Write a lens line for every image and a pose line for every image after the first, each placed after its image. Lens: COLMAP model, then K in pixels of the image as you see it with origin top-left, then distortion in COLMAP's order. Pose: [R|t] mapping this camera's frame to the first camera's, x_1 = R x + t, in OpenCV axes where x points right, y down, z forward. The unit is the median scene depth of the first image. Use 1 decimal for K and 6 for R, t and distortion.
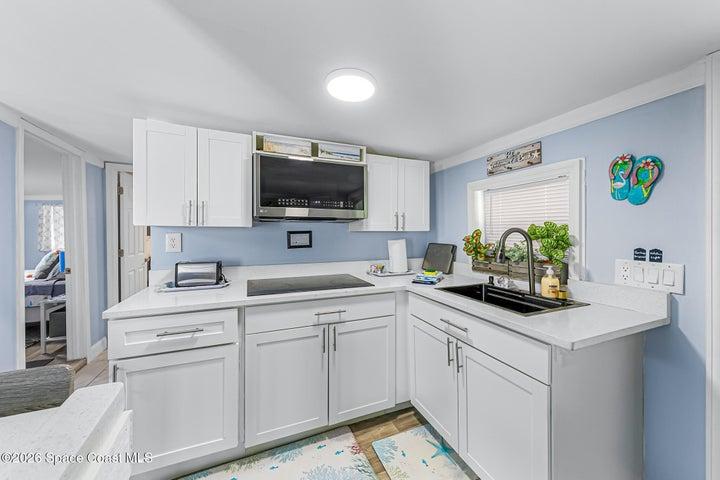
lens RADIAL K [[266.0, 0, 363.0], [0, 266.0, 235.0], [0, 0, 1]] dist [-0.003789, -0.000114]
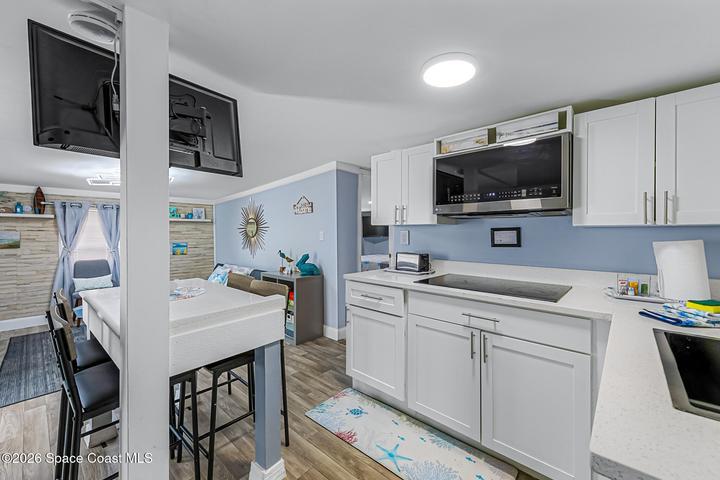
lens RADIAL K [[293.5, 0, 362.2], [0, 293.5, 234.8], [0, 0, 1]] dist [0.004144, 0.000151]
pose [[0.414519, 0.009632, -0.909990, 0.580505], [-0.010575, 0.999927, 0.005767, 0.010948], [0.909979, 0.007233, 0.414590, 0.212691]]
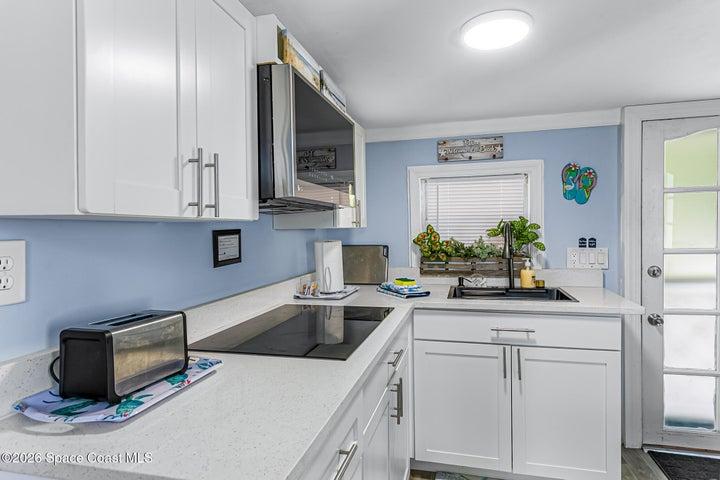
lens RADIAL K [[445.0, 0, 359.2], [0, 445.0, 235.5], [0, 0, 1]] dist [-0.001477, -0.000127]
pose [[0.604896, -0.021722, 0.796008, -0.958974], [0.026969, 0.999613, 0.006784, -0.004269], [-0.795848, 0.017364, 0.605247, 0.399137]]
